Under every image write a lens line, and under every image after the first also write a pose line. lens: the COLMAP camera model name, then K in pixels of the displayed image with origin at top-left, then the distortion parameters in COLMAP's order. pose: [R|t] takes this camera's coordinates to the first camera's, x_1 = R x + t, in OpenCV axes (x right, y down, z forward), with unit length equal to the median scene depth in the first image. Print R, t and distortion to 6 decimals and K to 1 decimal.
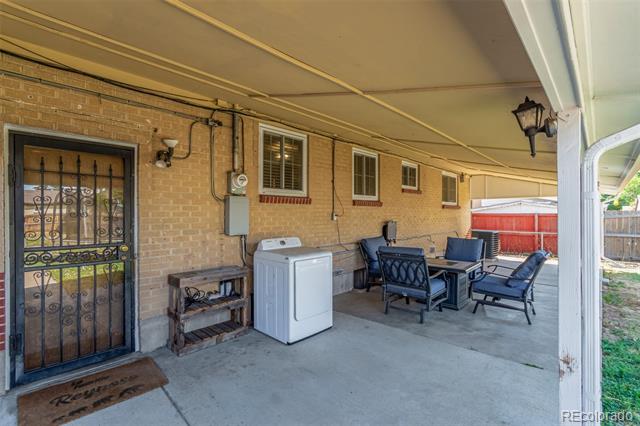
lens RADIAL K [[293.5, 0, 320.0], [0, 293.5, 213.0], [0, 0, 1]] dist [0.000768, 0.000200]
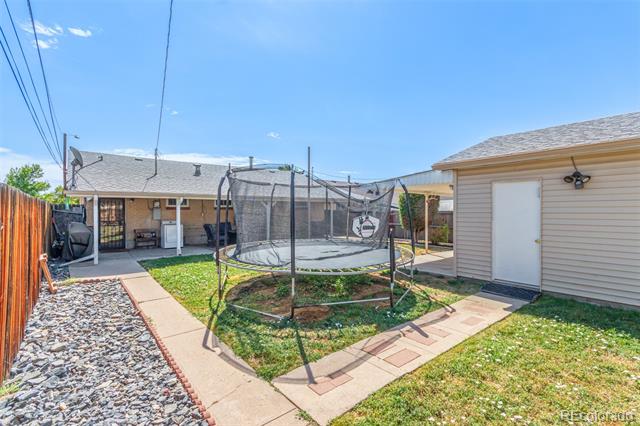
lens RADIAL K [[307.4, 0, 321.1], [0, 307.4, 209.2], [0, 0, 1]] dist [-0.000123, -0.000052]
pose [[0.990869, 0.002282, -0.134812, 2.593803], [-0.002761, 0.999991, -0.003372, -0.047768], [0.134803, 0.003713, 0.990865, -2.797373]]
